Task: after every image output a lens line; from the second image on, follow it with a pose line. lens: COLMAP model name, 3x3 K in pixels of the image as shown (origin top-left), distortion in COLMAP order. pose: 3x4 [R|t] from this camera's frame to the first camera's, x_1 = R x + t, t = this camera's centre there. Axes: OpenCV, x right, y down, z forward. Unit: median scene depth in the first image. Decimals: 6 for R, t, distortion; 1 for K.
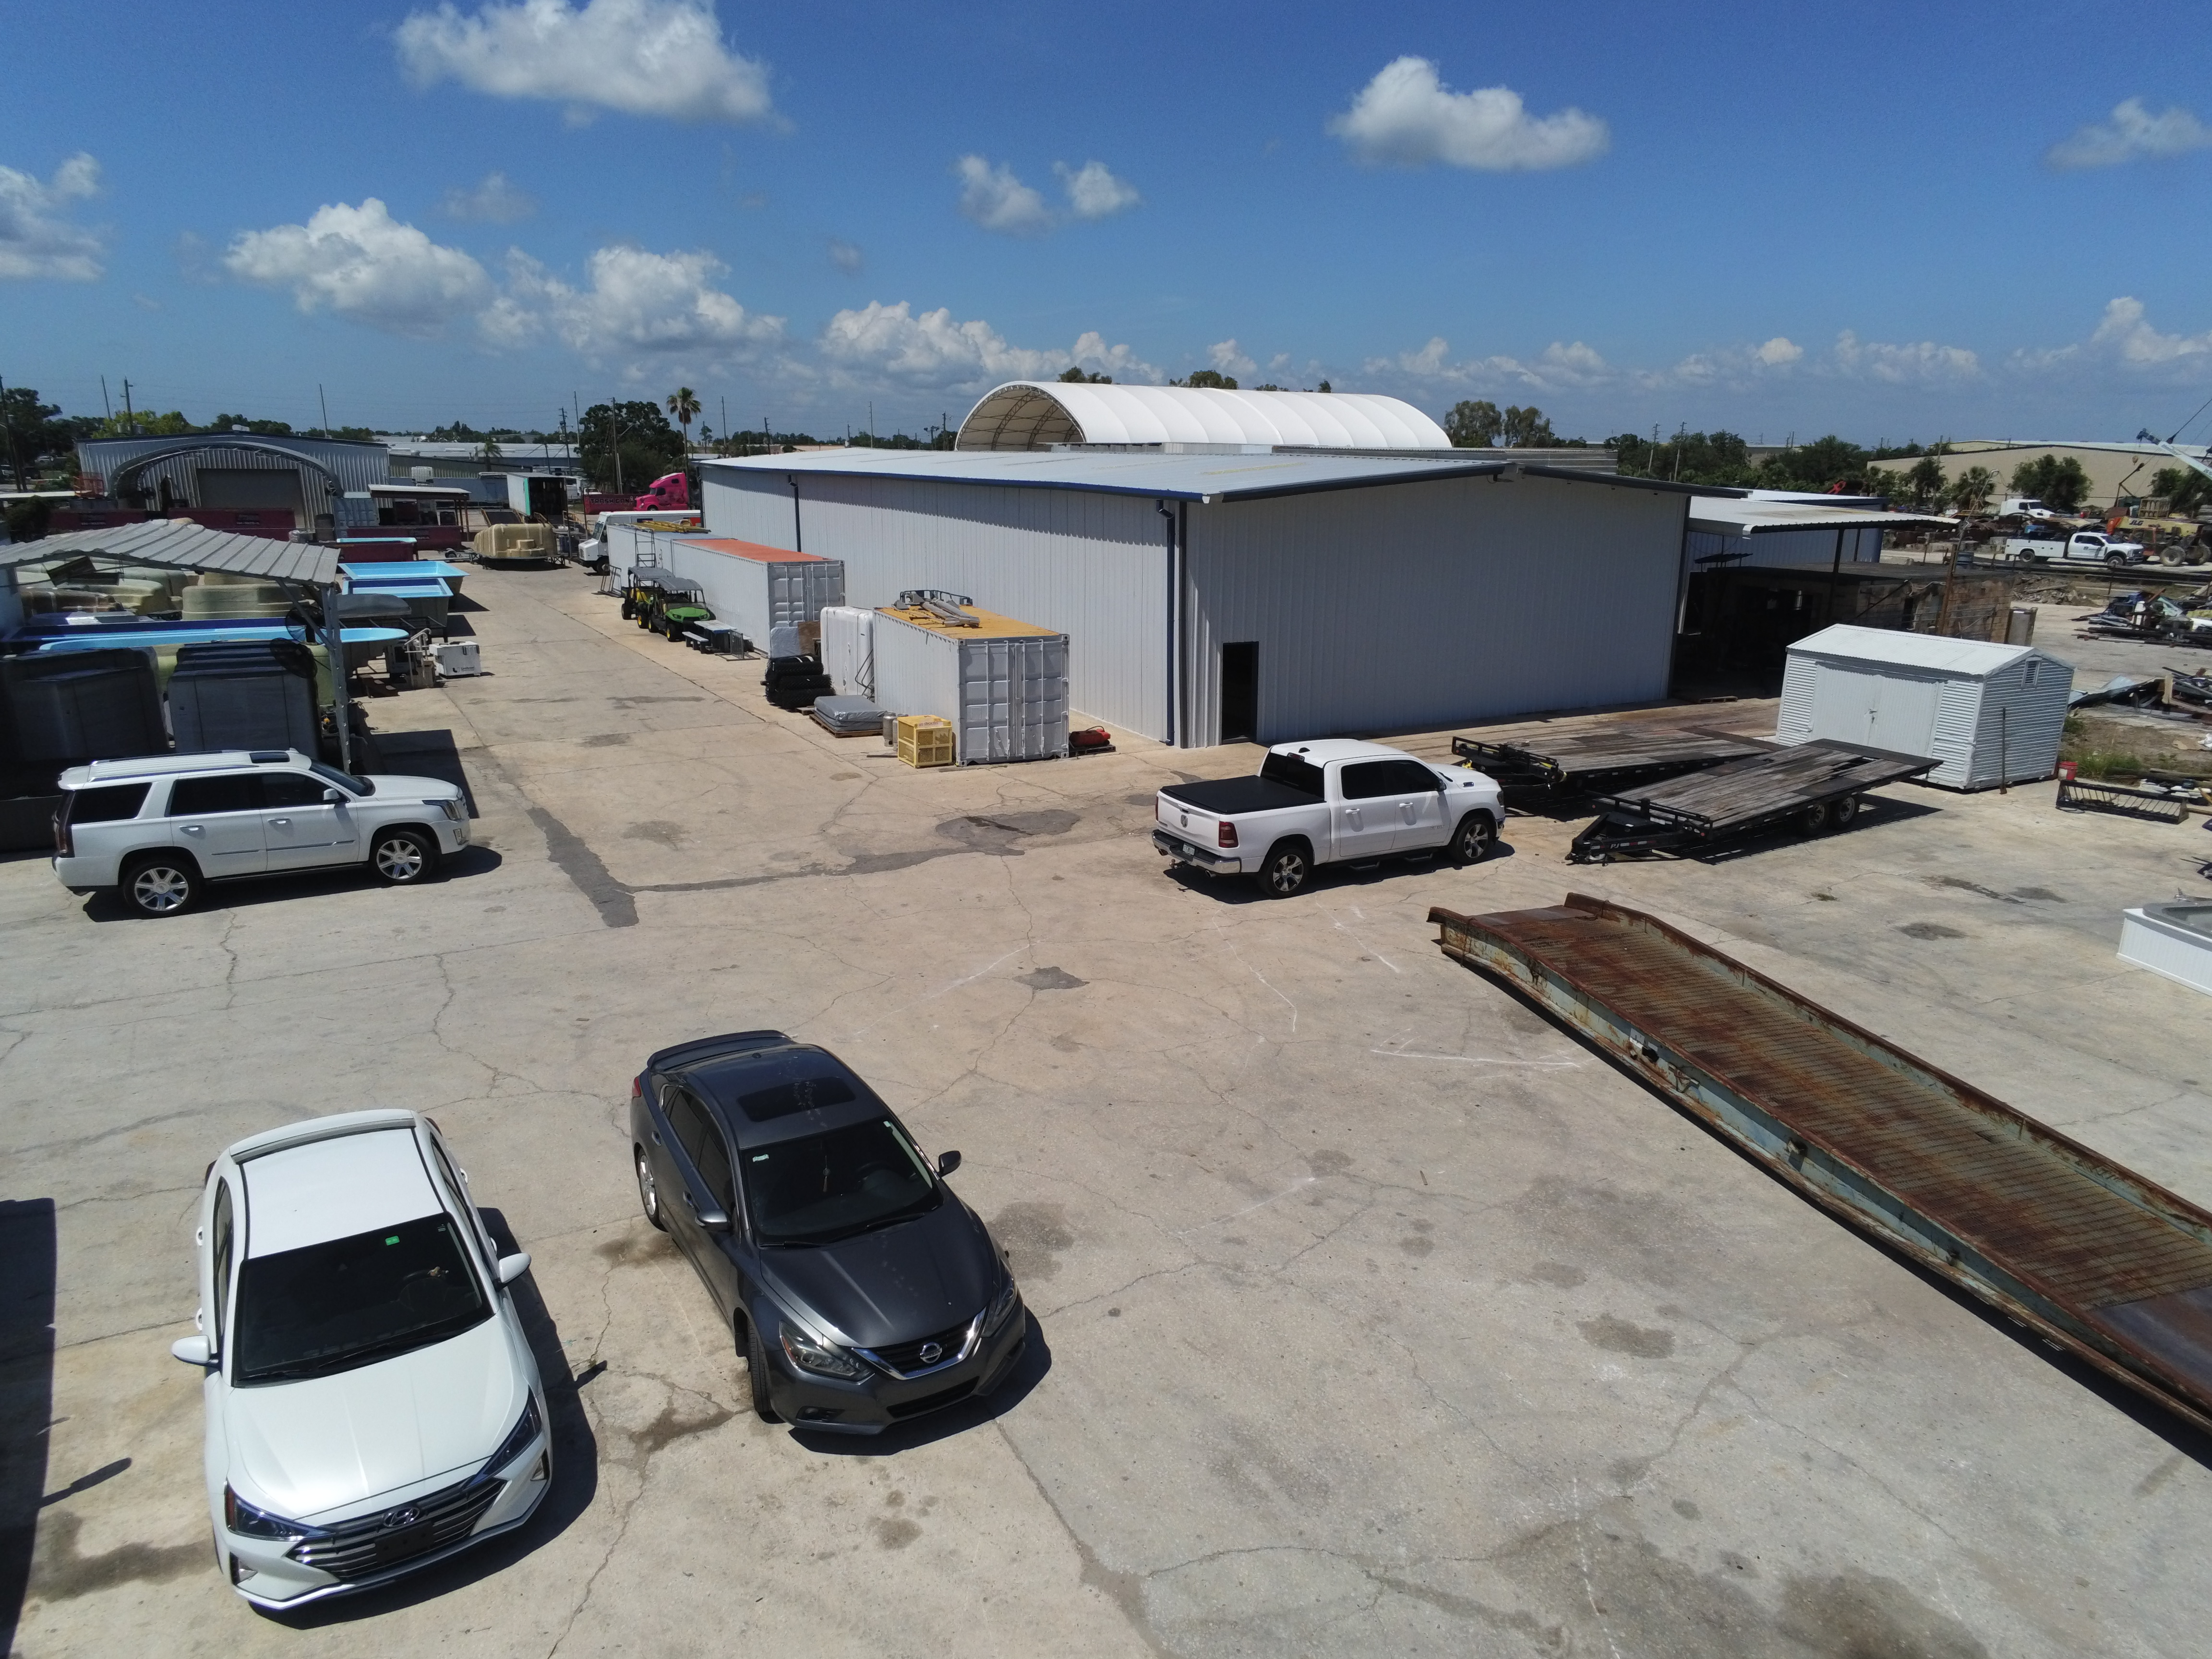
lens RADIAL K [[1431.2, 0, 1107.4], [0, 1431.2, 833.4], [0, 0, 1]] dist [0.000261, 0.001915]
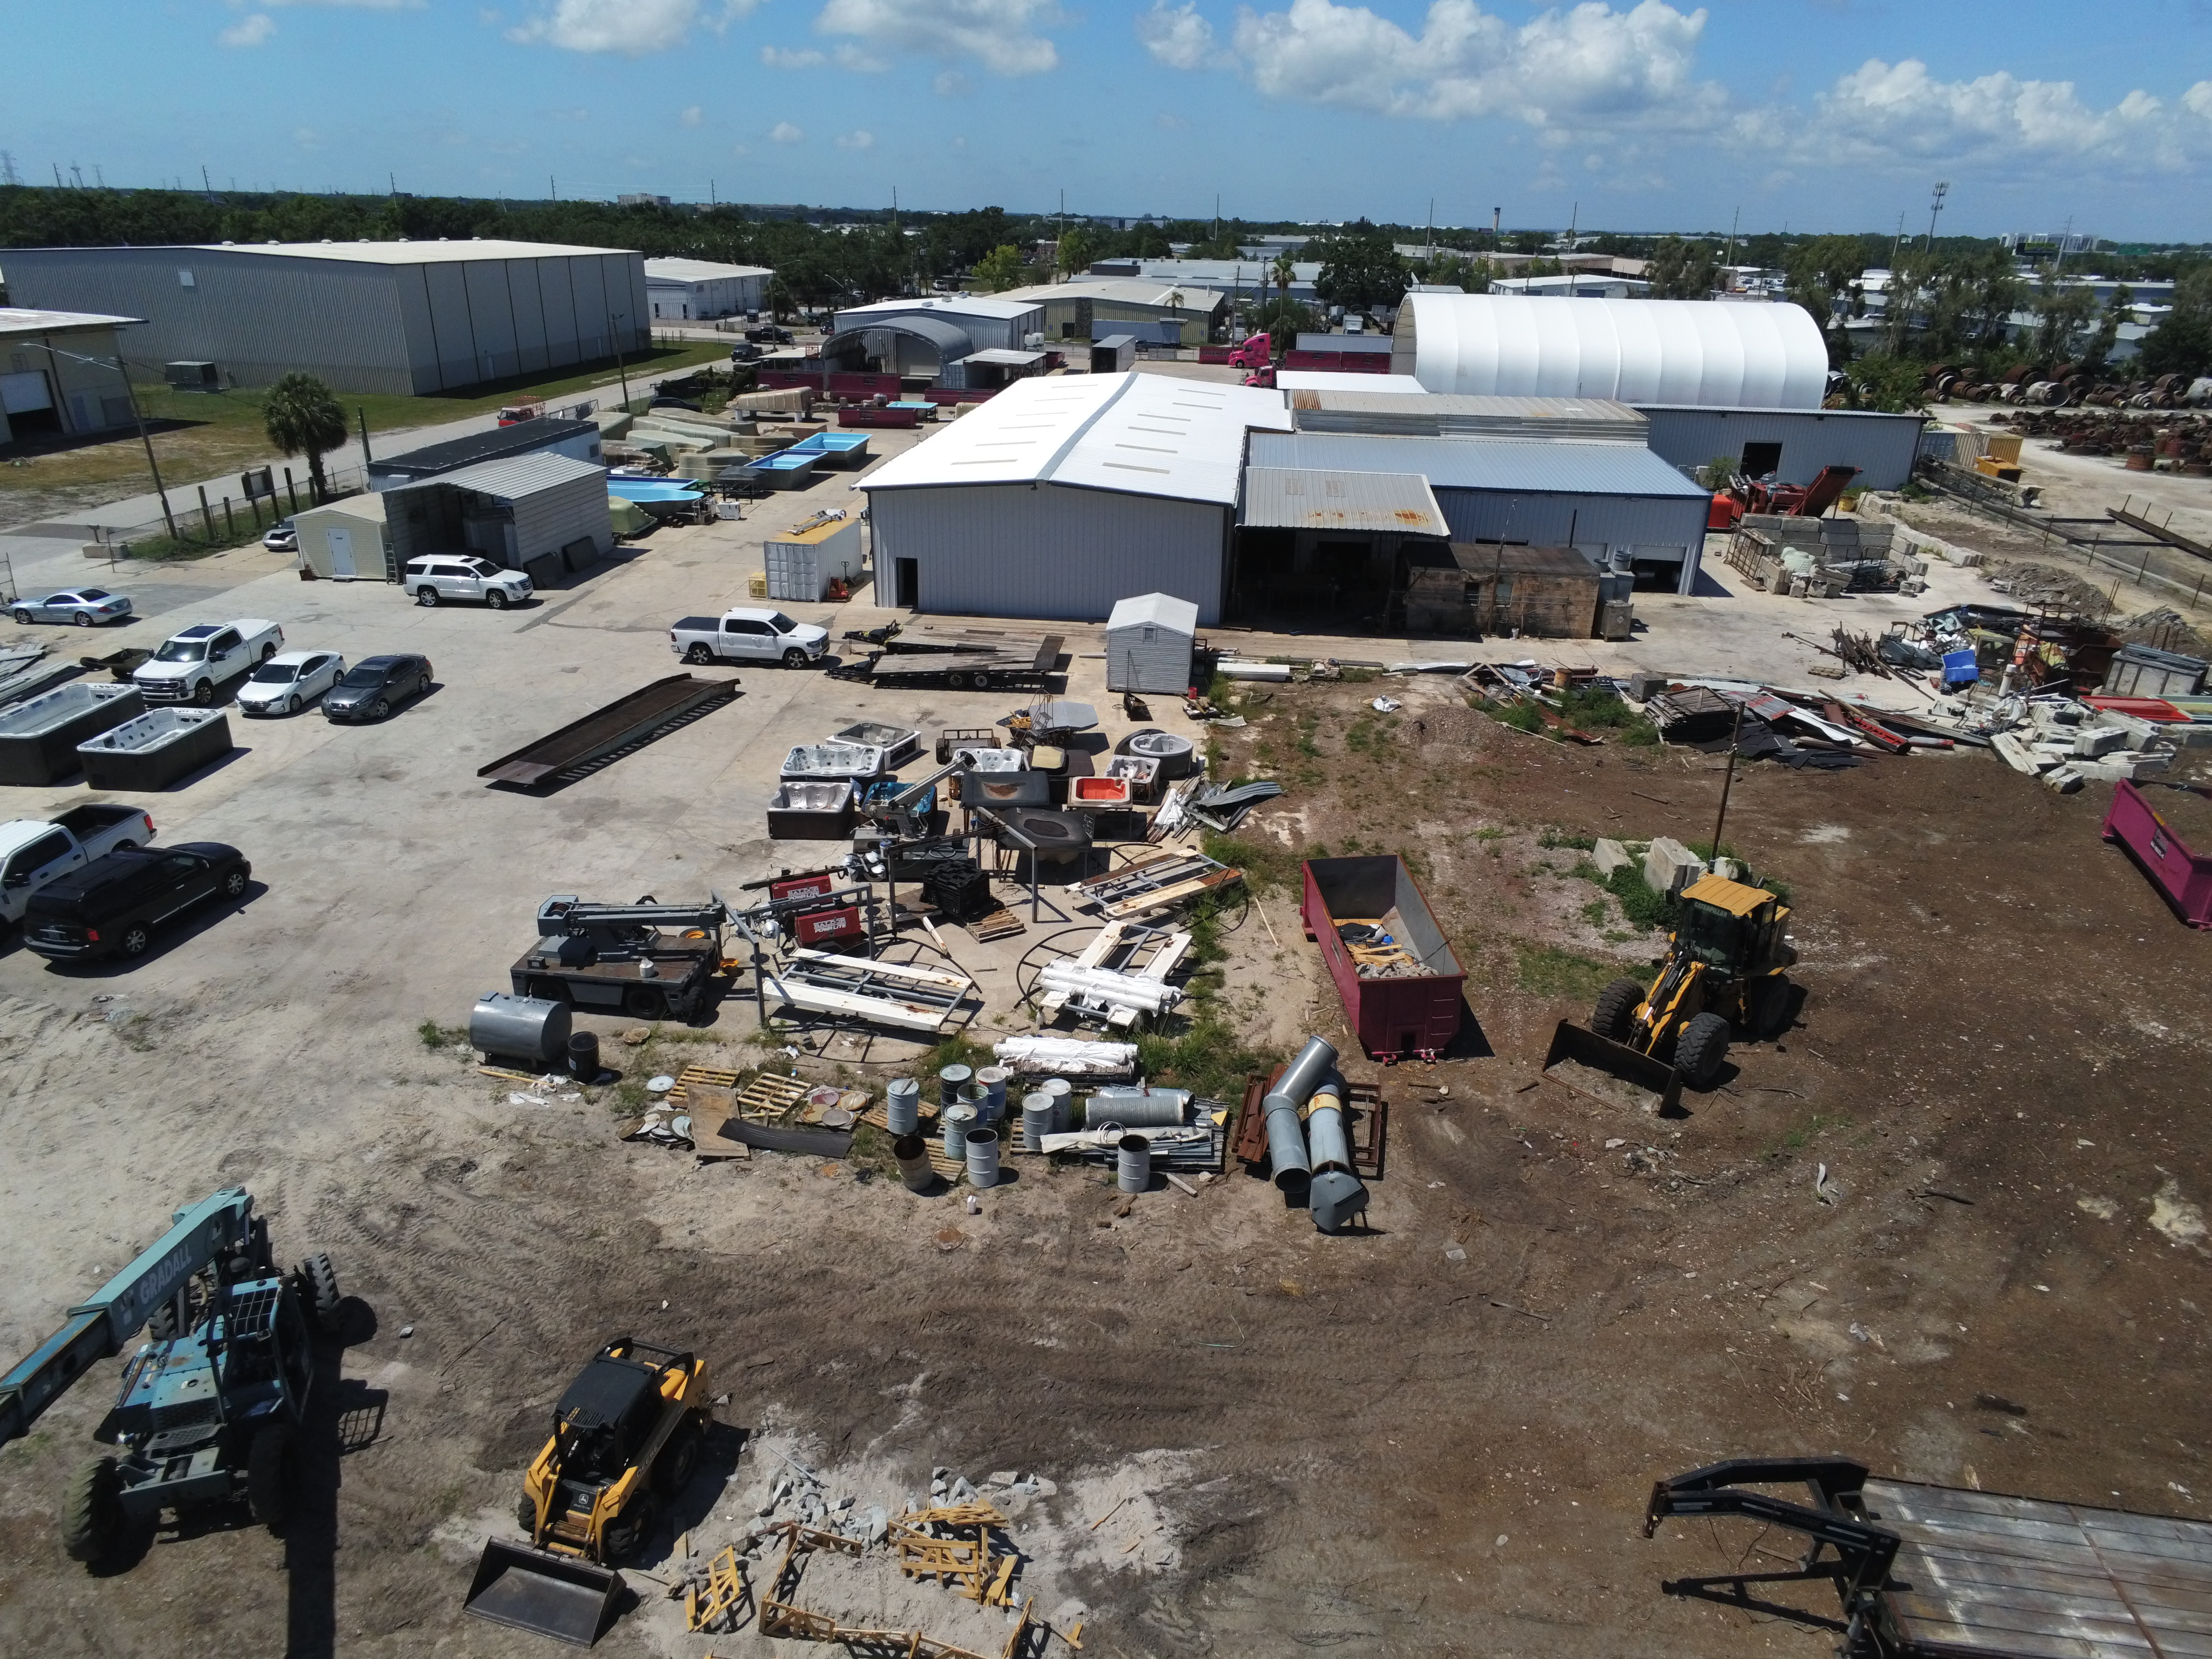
lens RADIAL K [[1428.3, 0, 1107.4], [0, 1428.3, 837.7], [0, 0, 1]] dist [0.001321, 0.002164]
pose [[0.819144, 0.235612, -0.522964, 2.108449], [-0.160682, 0.969494, 0.185103, -0.245407], [0.550622, -0.067595, 0.832013, -0.761920]]
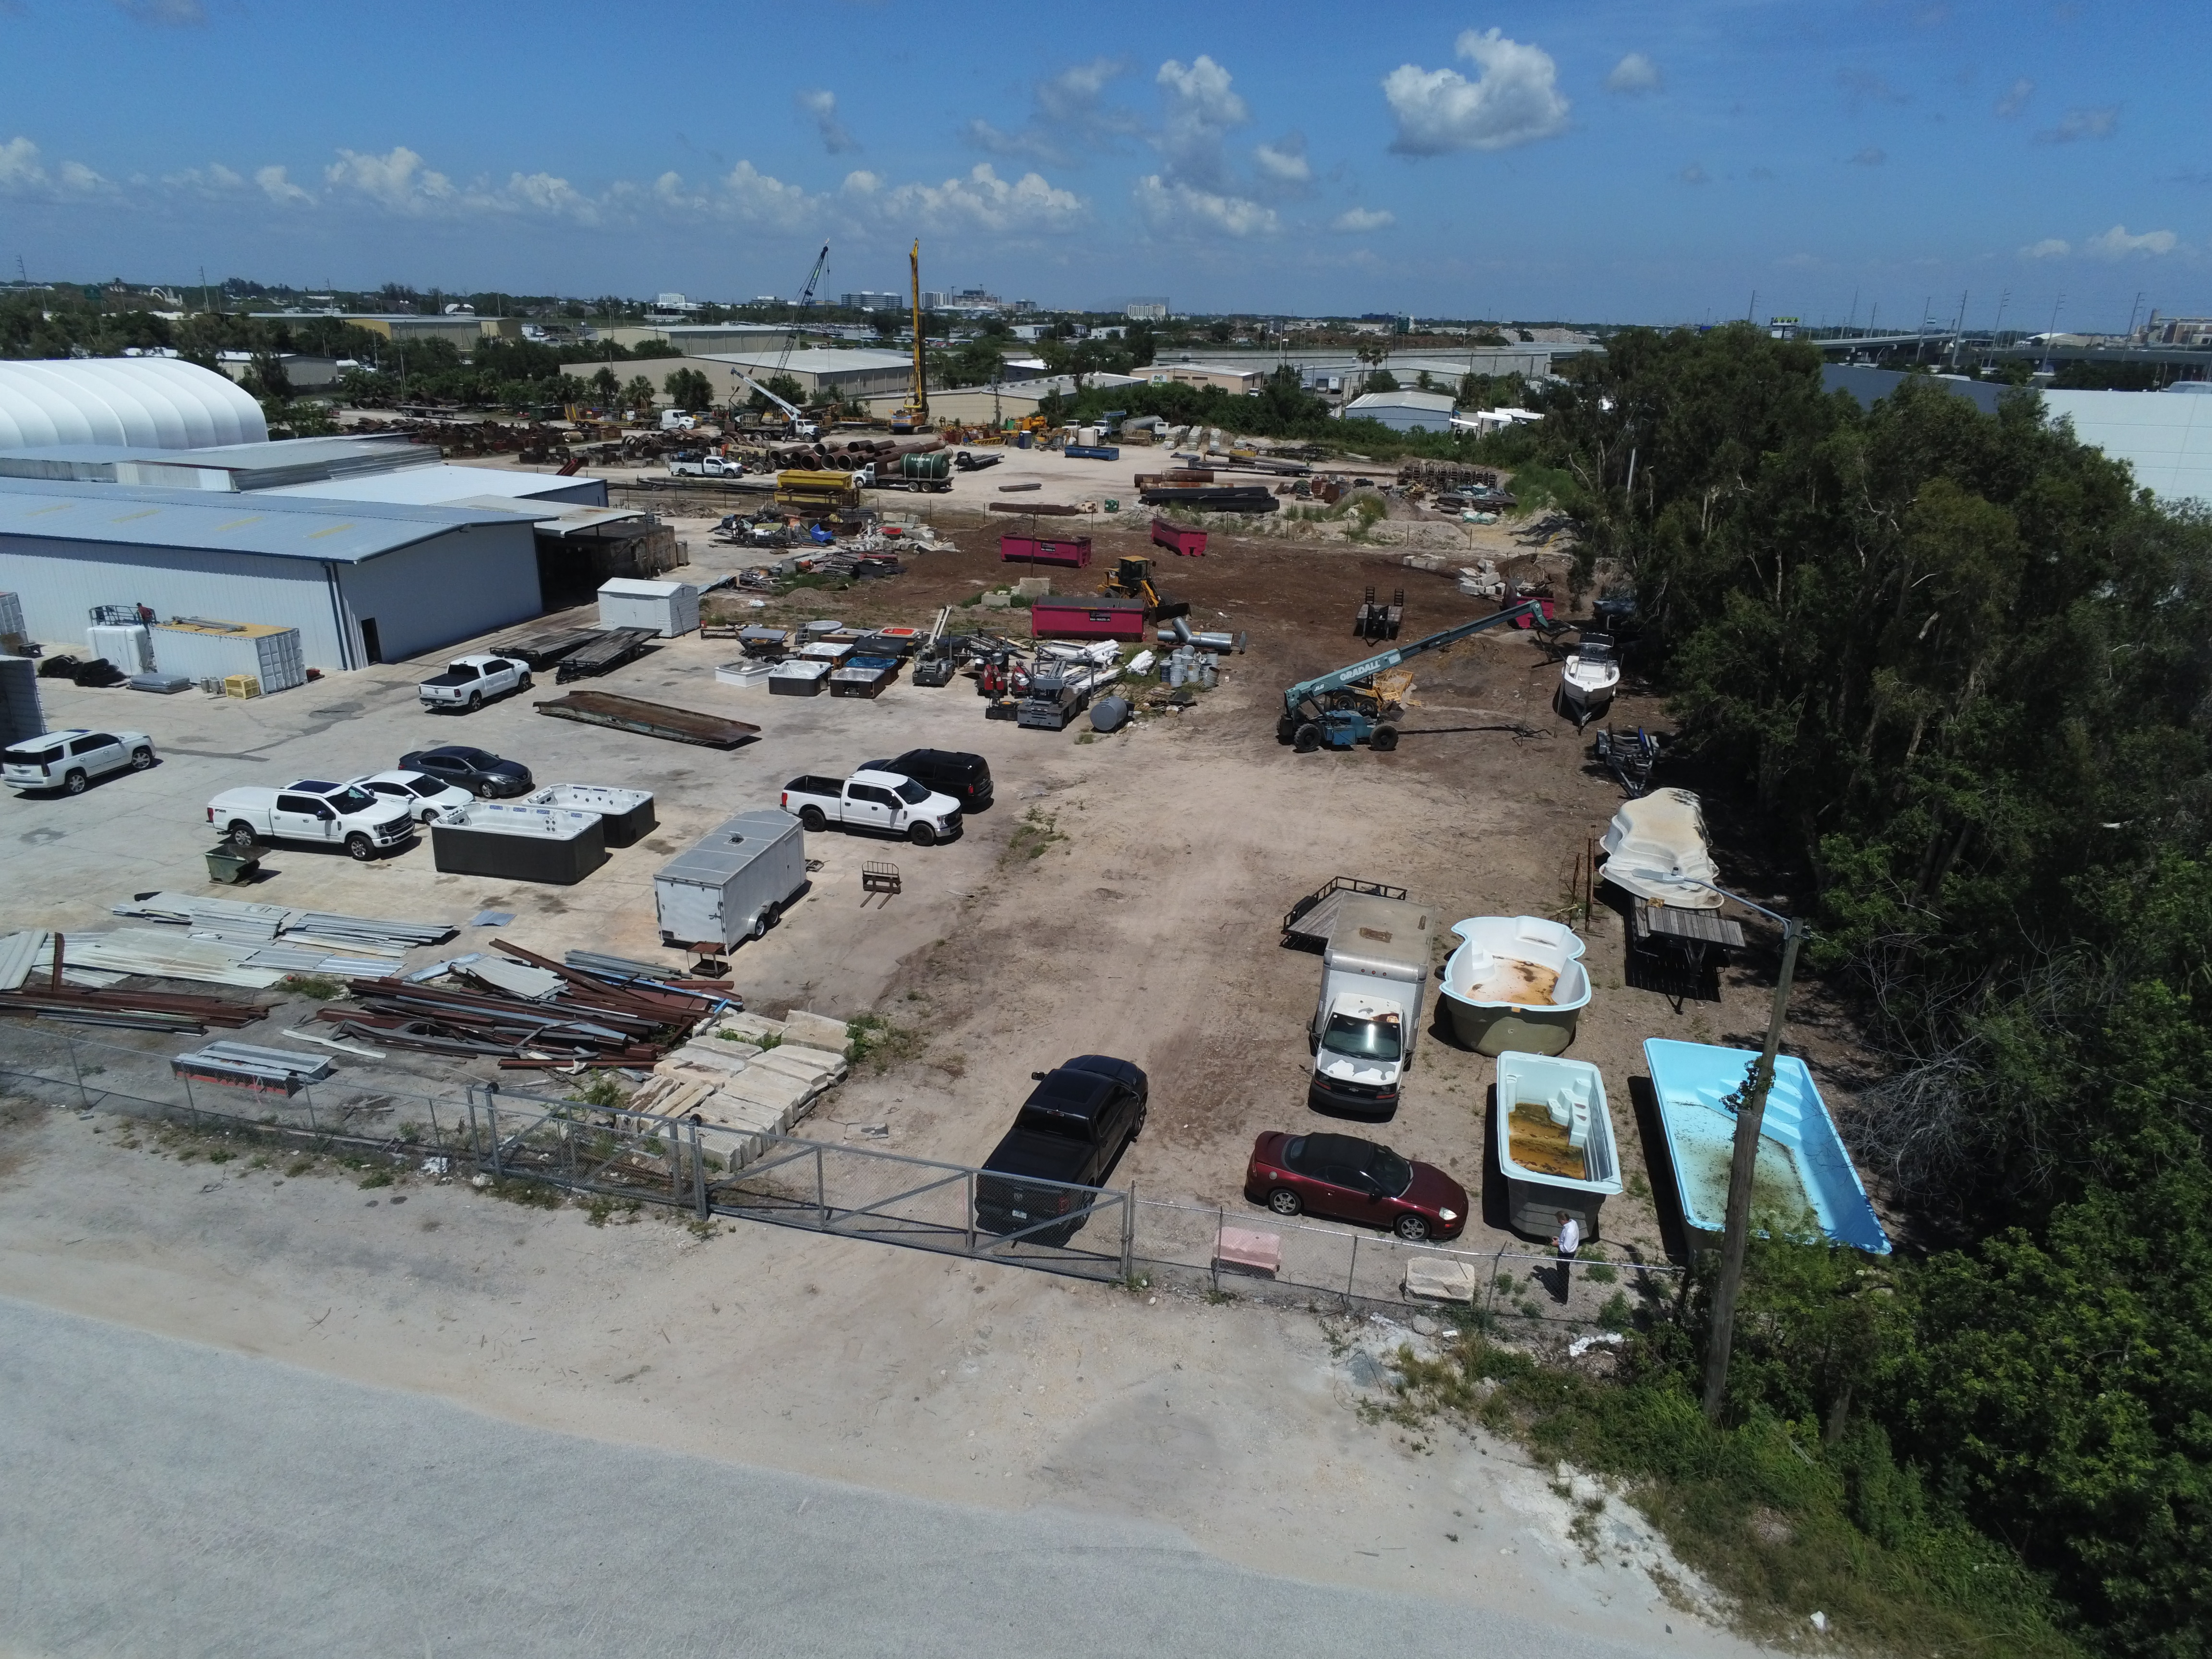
lens RADIAL K [[1431.2, 0, 1107.4], [0, 1431.2, 833.4], [0, 0, 1]] dist [0.000261, 0.001915]
pose [[0.673218, -0.247622, 0.696750, -1.103485], [0.172835, 0.968856, 0.177331, -0.010480], [-0.718962, 0.001040, 0.695049, -1.970161]]
